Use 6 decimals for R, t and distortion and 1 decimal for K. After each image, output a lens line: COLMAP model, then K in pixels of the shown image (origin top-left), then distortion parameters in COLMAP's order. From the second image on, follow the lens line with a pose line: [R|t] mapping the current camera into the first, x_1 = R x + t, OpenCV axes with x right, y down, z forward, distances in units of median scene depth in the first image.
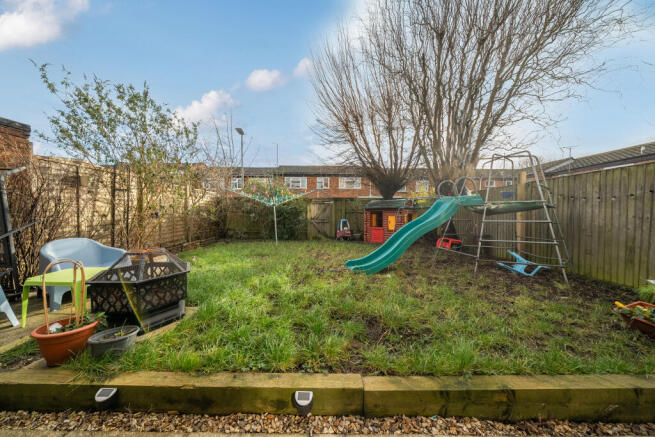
lens RADIAL K [[222.1, 0, 323.3], [0, 222.1, 218.9], [0, 0, 1]] dist [-0.006761, -0.000060]
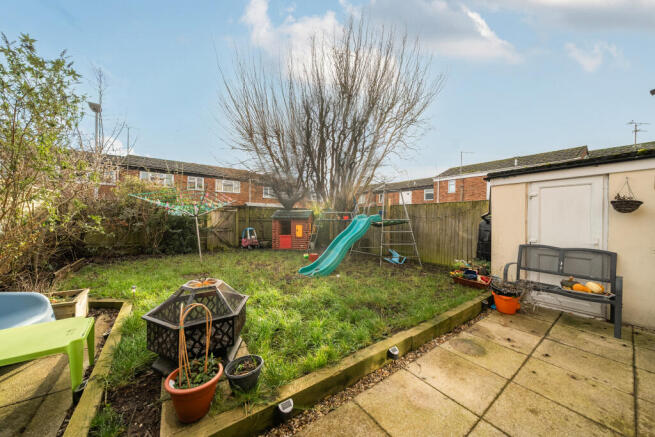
lens RADIAL K [[222.1, 0, 323.3], [0, 222.1, 218.9], [0, 0, 1]] dist [-0.006761, -0.000060]
pose [[0.816436, 0.005597, 0.577409, -0.495729], [0.001025, 0.999937, -0.011141, -0.060873], [-0.577436, 0.009687, 0.816379, -0.027469]]
